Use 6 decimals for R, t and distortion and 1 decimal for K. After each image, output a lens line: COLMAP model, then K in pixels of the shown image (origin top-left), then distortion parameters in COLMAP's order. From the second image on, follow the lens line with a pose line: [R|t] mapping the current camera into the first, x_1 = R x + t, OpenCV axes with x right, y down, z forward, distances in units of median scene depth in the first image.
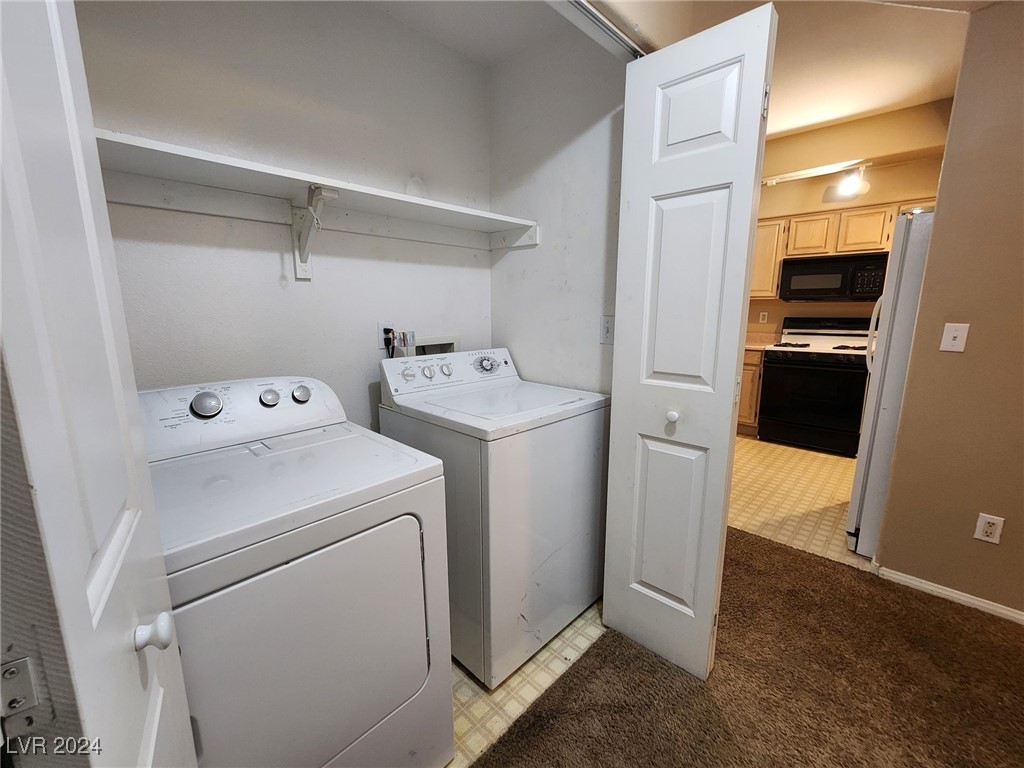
lens RADIAL K [[421.4, 0, 512.5], [0, 421.4, 384.2], [0, 0, 1]] dist [-0.000857, 0.000152]
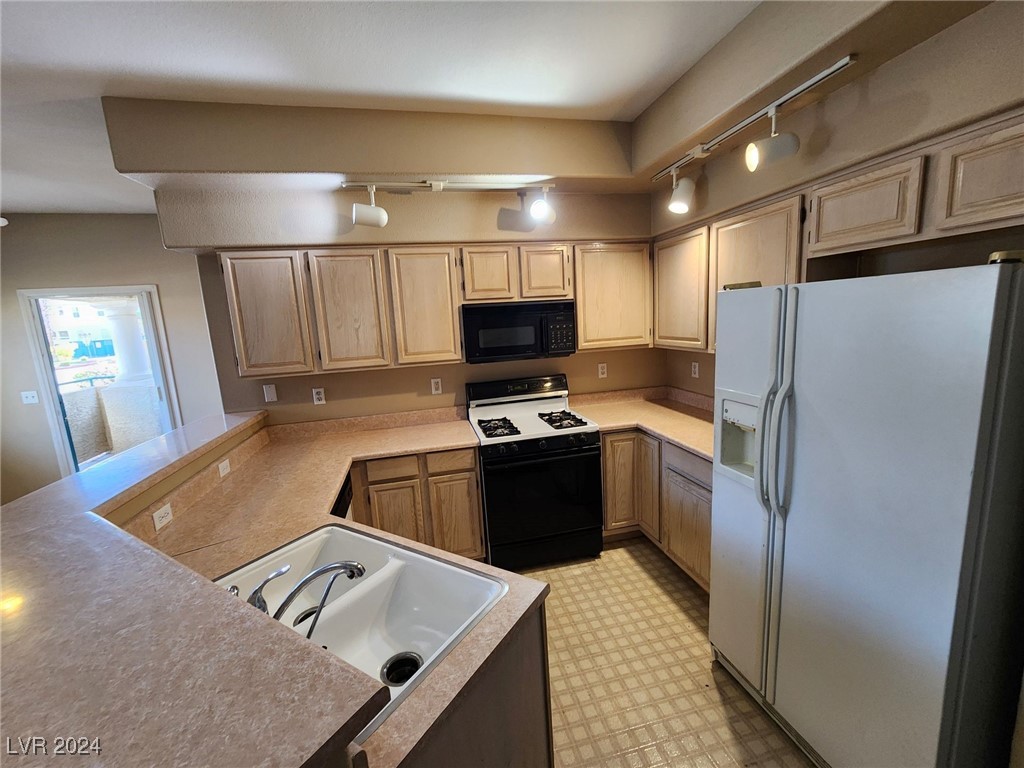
lens RADIAL K [[421.4, 0, 511.7], [0, 421.4, 383.8], [0, 0, 1]] dist [-0.000857, 0.000152]
pose [[0.535233, -0.164077, 0.828616, 0.110221], [0.205550, 0.976766, 0.060641, -0.209297], [-0.819313, 0.137865, 0.556524, 0.607931]]
